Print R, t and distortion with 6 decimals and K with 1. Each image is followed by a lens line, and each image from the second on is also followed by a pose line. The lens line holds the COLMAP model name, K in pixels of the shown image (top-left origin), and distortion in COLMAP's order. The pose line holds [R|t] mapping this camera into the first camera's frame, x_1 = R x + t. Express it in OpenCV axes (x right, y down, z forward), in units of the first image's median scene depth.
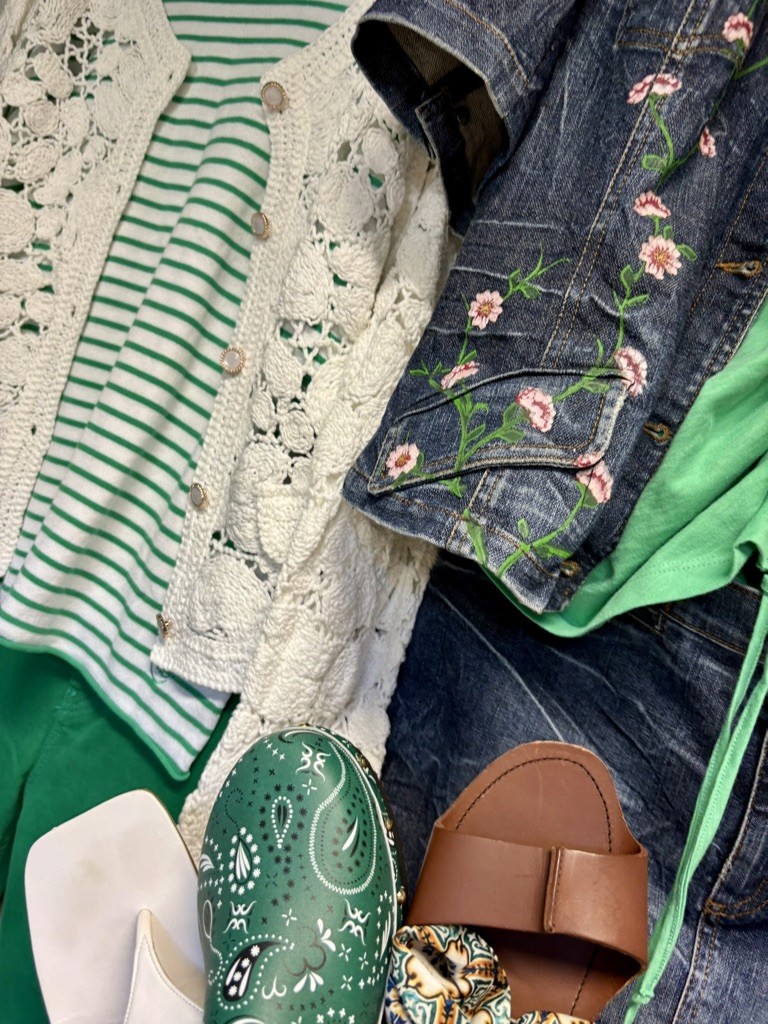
lens RADIAL K [[780.5, 0, 355.4], [0, 780.5, 515.9], [0, 0, 1]] dist [0.000603, -0.007441]
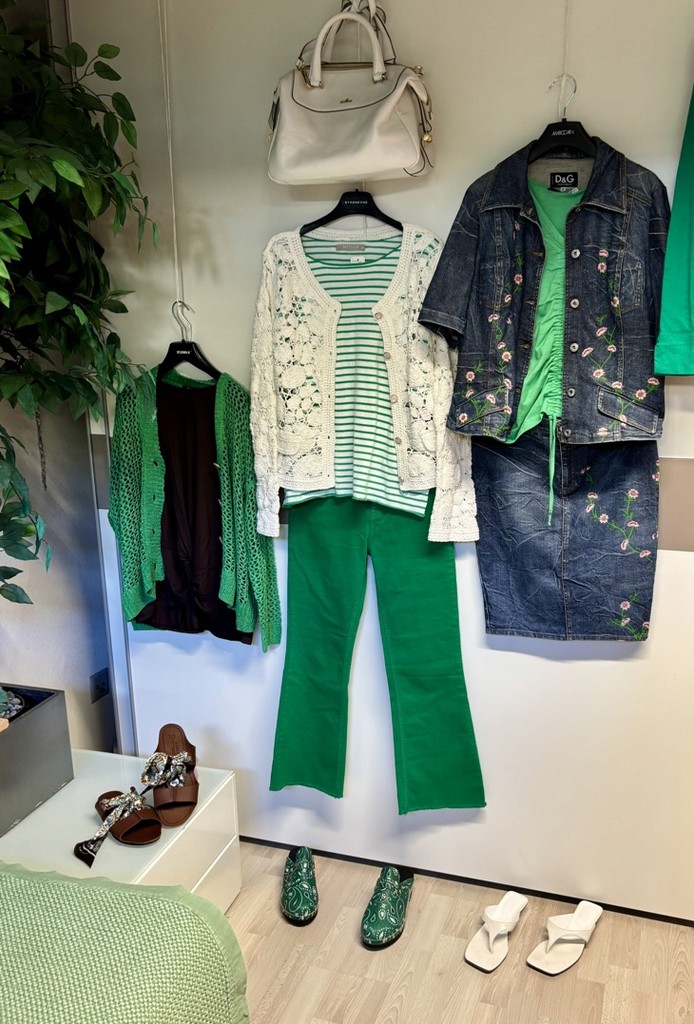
lens RADIAL K [[822.0, 0, 348.2], [0, 822.0, 510.2], [0, 0, 1]] dist [0.007204, 0.000581]
pose [[0.939174, -0.340567, 0.044341, -0.899732], [0.328105, 0.927876, 0.177182, -0.603833], [-0.101486, -0.151856, 0.983179, -3.414919]]
